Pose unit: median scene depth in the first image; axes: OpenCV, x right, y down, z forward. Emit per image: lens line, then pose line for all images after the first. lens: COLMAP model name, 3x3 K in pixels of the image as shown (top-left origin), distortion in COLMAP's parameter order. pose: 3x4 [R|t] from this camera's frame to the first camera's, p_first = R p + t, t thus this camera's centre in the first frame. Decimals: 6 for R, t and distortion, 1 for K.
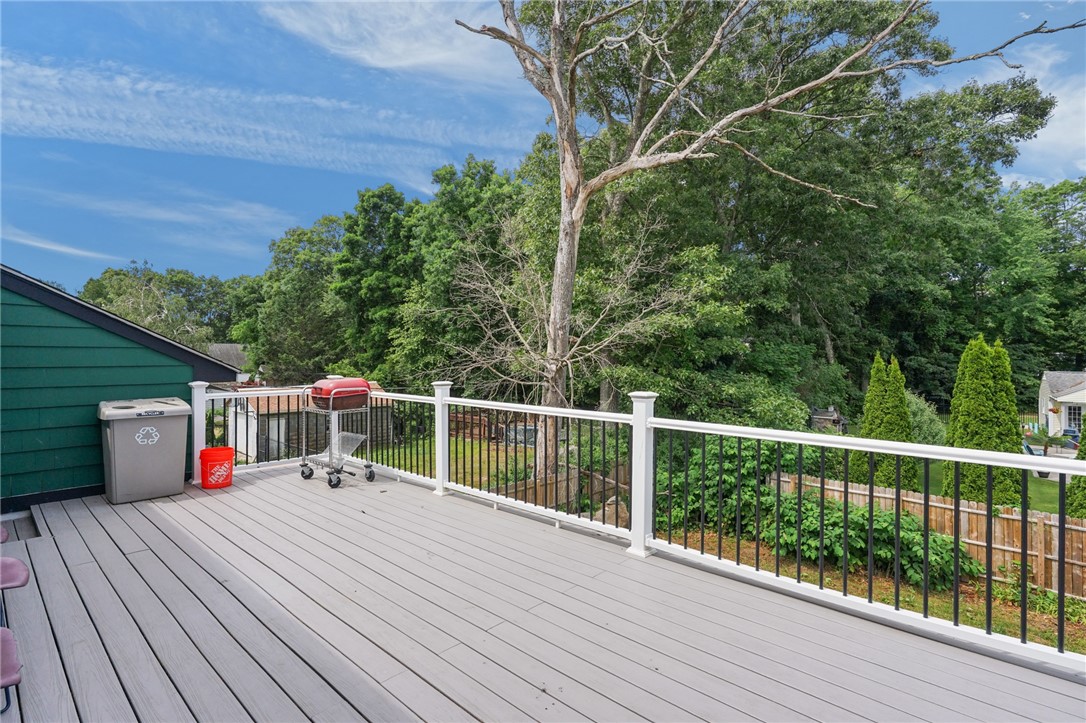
lens RADIAL K [[532.6, 0, 537.1], [0, 532.6, 360.8], [0, 0, 1]] dist [0.001897, 0.000721]
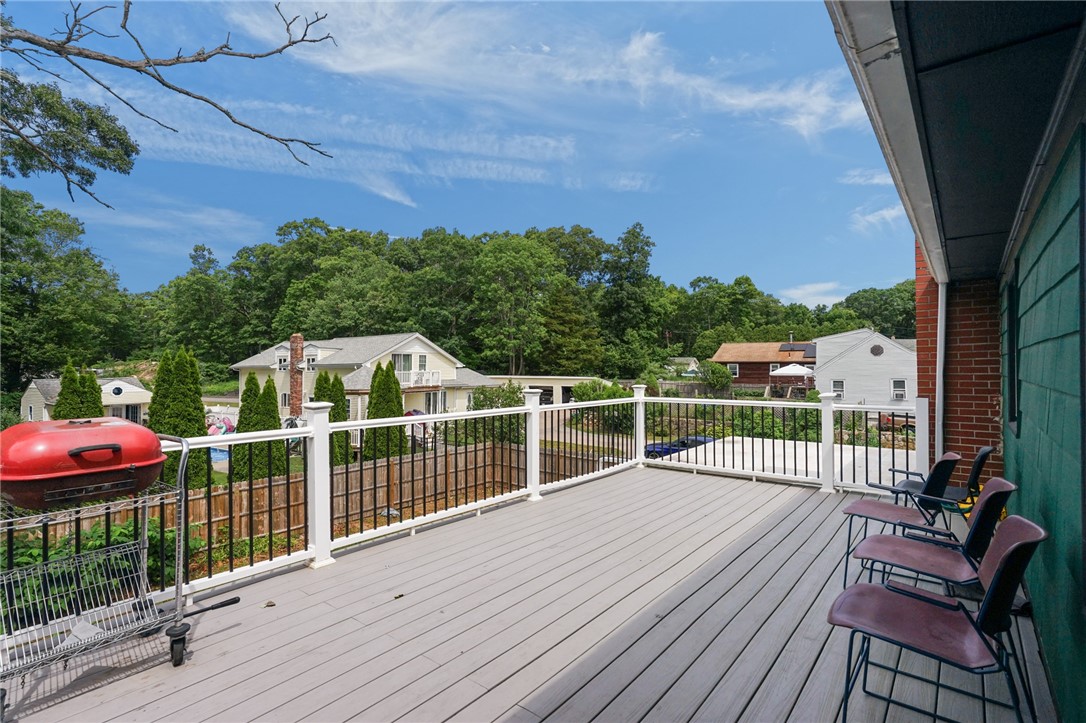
lens RADIAL K [[532.6, 0, 537.1], [0, 532.6, 360.8], [0, 0, 1]] dist [0.001897, 0.000721]
pose [[-0.071092, -0.001498, 0.997469, -1.157918], [-0.001224, 0.999998, 0.001415, -0.022801], [-0.997469, -0.001121, -0.071094, 0.989780]]
